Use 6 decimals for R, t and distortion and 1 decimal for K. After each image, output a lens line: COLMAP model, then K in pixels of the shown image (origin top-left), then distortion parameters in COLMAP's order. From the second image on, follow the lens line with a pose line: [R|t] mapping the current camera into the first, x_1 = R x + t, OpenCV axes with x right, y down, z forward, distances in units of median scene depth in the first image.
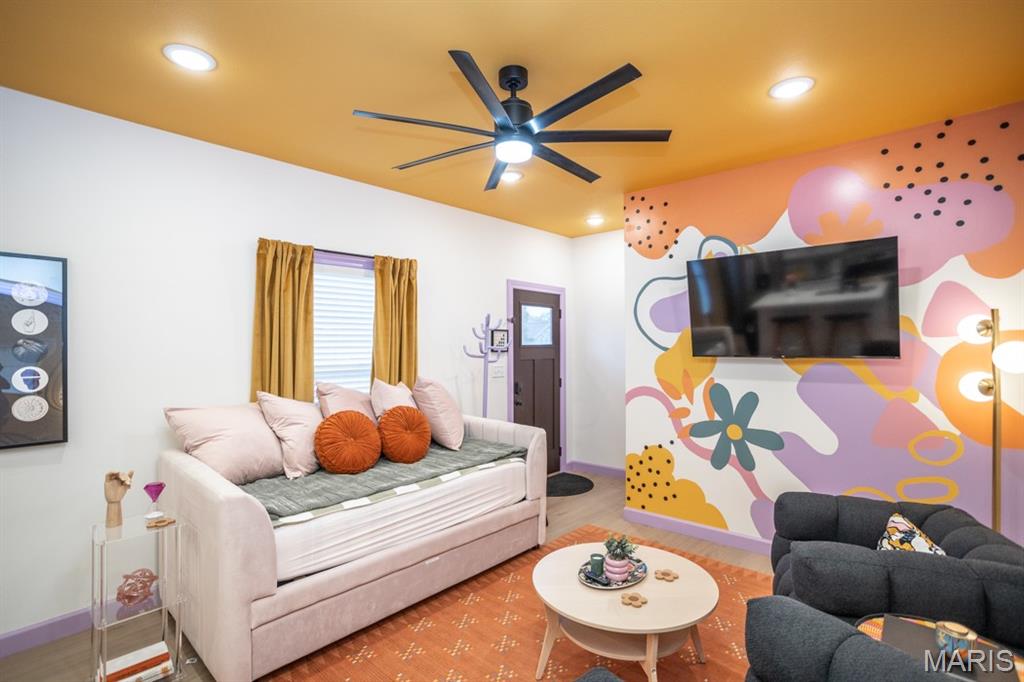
lens RADIAL K [[504.2, 0, 504.0], [0, 504.2, 342.1], [0, 0, 1]] dist [-0.037541, 0.018087]
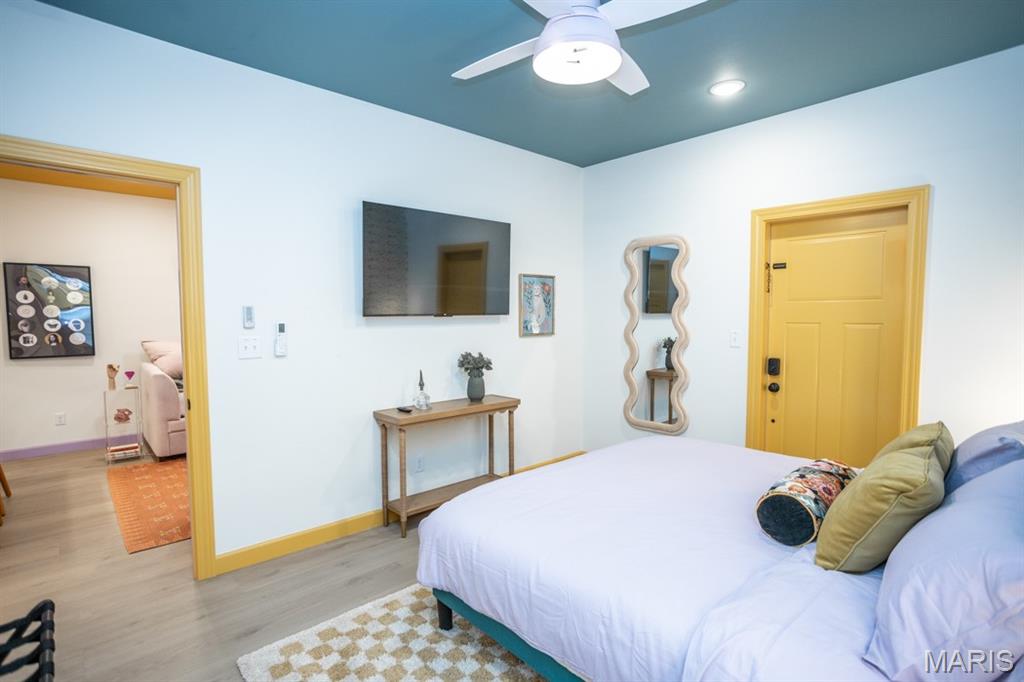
lens RADIAL K [[504.2, 0, 524.4], [0, 504.2, 357.8], [0, 0, 1]] dist [-0.037541, 0.018087]
pose [[0.997135, 0.017227, -0.073652, 0.754194], [-0.010981, 0.996372, 0.084389, 0.010747], [0.074839, -0.083339, 0.993707, -0.659897]]
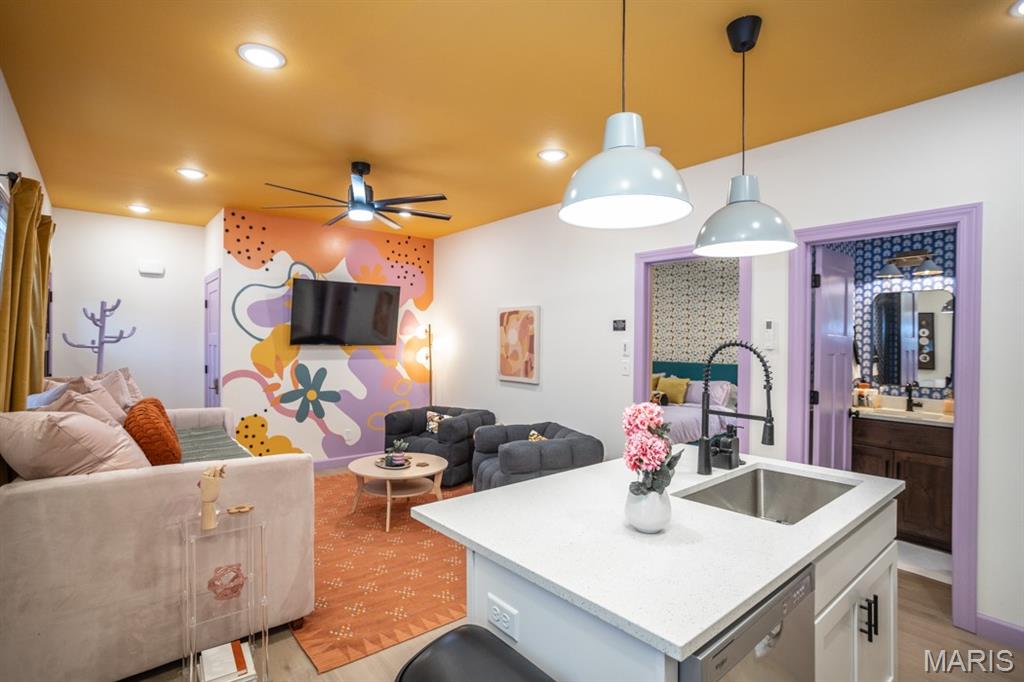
lens RADIAL K [[504.2, 0, 521.5], [0, 504.2, 335.0], [0, 0, 1]] dist [-0.037541, 0.018087]
pose [[0.103762, 0.017229, 0.994453, -0.962646], [-0.018471, 0.999711, -0.015393, 0.009567], [-0.994431, -0.016771, 0.104050, 0.207741]]
